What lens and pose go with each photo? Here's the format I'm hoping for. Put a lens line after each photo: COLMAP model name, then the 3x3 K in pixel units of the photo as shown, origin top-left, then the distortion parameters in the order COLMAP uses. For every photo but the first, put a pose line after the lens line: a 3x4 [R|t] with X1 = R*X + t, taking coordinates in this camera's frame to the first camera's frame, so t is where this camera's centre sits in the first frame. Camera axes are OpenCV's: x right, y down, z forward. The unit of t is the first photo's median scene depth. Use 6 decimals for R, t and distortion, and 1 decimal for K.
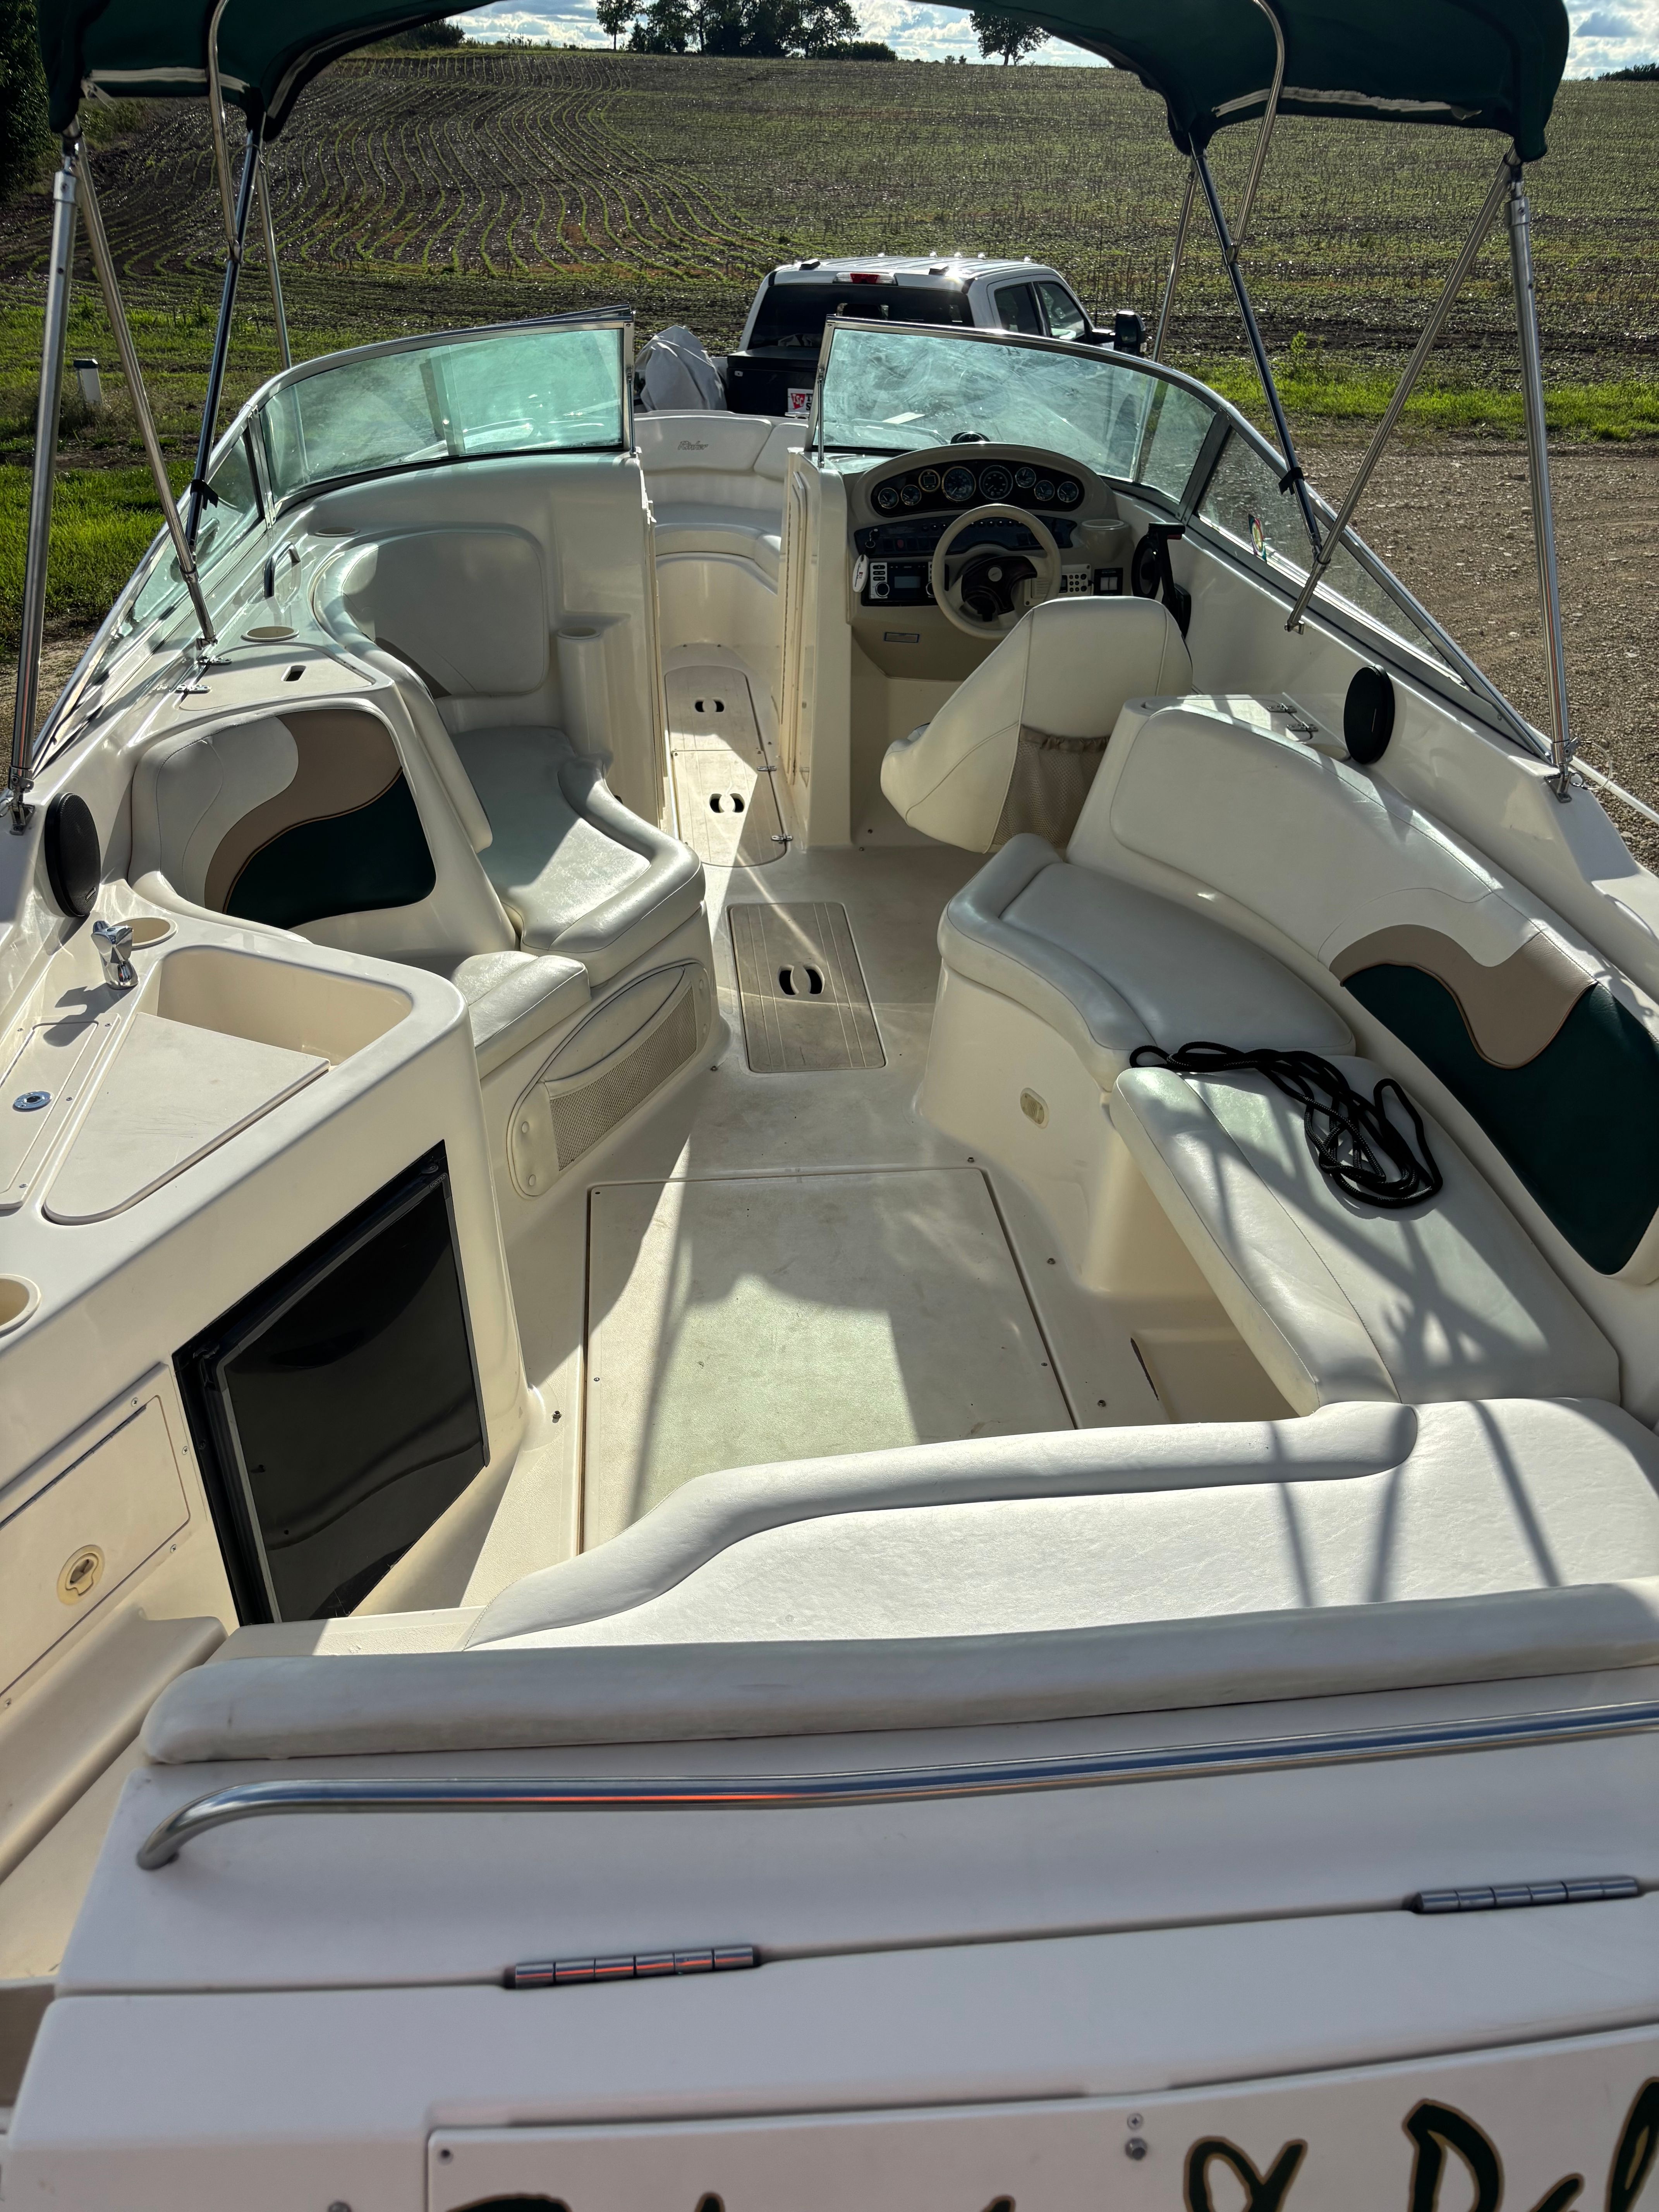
lens RADIAL K [[1778.2, 0, 771.8], [0, 1778.2, 1111.2], [0, 0, 1]] dist [0.078590, -0.070620]
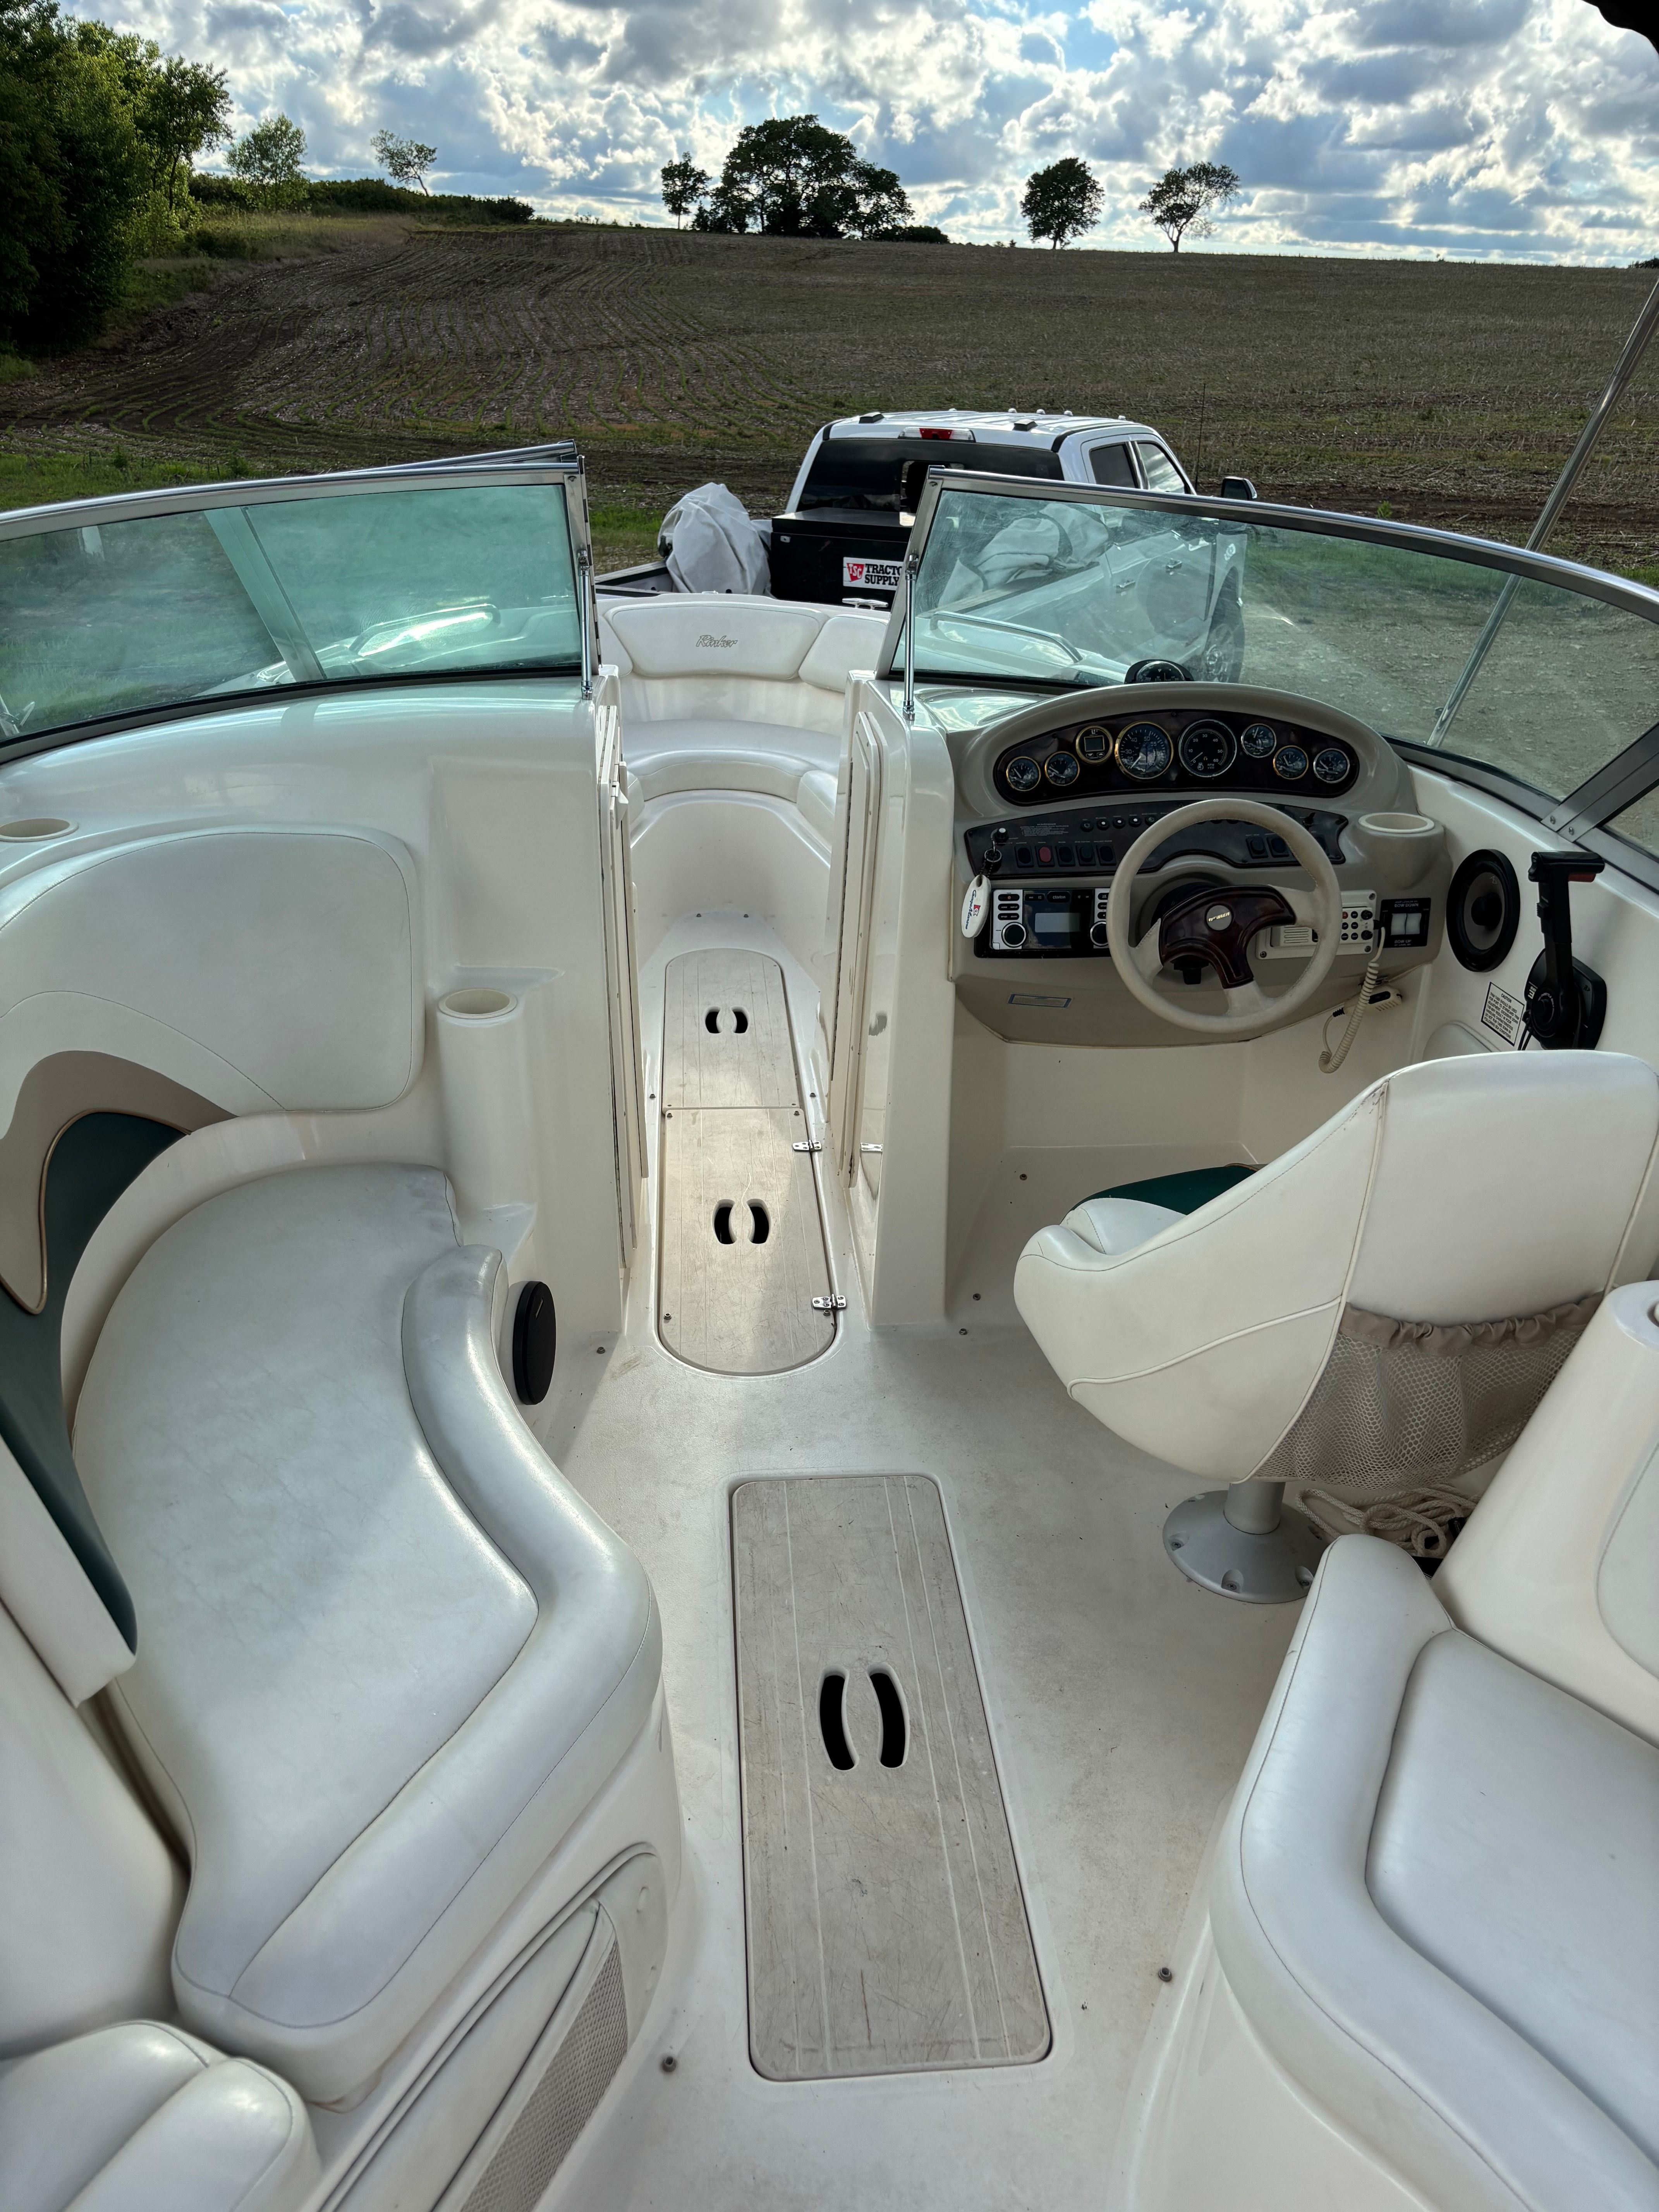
lens RADIAL K [[1813.7, 0, 829.5], [0, 1813.7, 1106.0], [0, 0, 1]] dist [-0.000240, 0.125431]
pose [[0.999892, 0.013261, 0.006369, 0.000874], [-0.012690, 0.996496, -0.082669, -0.171496], [-0.007443, 0.082579, 0.996557, 0.395191]]
